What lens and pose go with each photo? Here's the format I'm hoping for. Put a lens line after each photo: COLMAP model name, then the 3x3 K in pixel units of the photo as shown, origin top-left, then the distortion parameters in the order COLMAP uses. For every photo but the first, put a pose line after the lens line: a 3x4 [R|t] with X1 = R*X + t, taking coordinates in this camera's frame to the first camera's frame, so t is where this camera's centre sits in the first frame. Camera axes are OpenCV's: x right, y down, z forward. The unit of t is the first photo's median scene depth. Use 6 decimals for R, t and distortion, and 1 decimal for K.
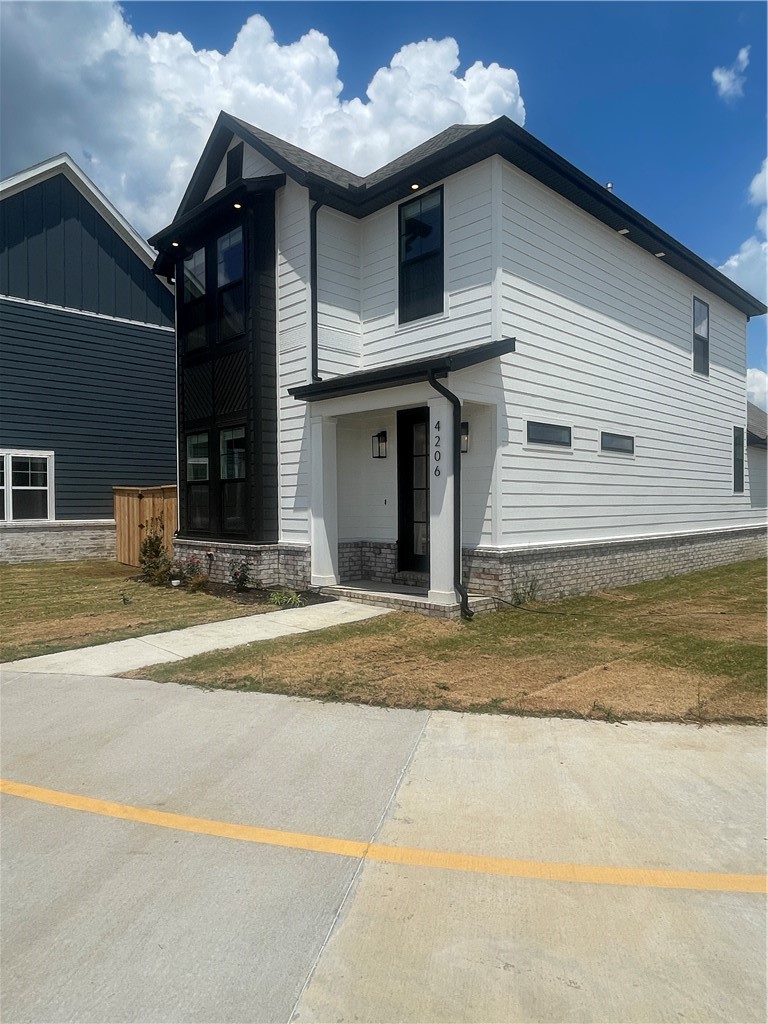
lens RADIAL K [[633.9, 0, 385.3], [0, 633.9, 516.4], [0, 0, 1]] dist [0.002631, -0.000293]
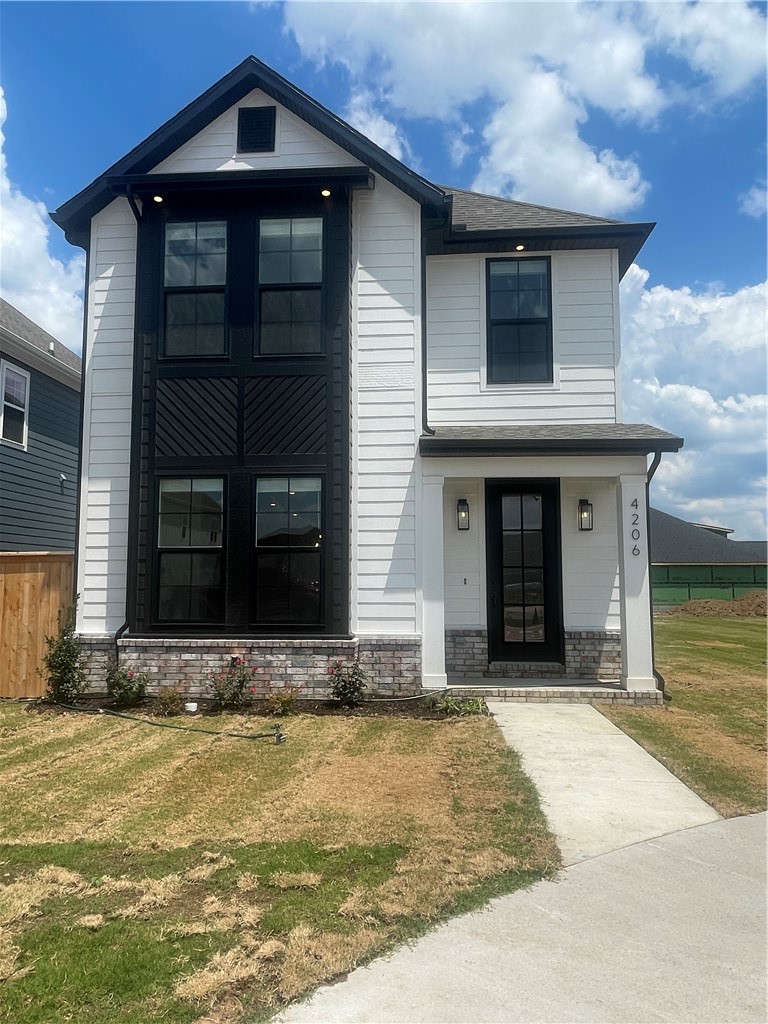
lens RADIAL K [[727.3, 0, 384.0], [0, 727.3, 512.0], [0, 0, 1]] dist [0.007835, 0.000312]
pose [[0.755507, 0.067383, 0.651666, -0.746586], [0.009435, 0.993474, -0.113664, -0.005691], [-0.655073, 0.092022, 0.749941, 0.335021]]
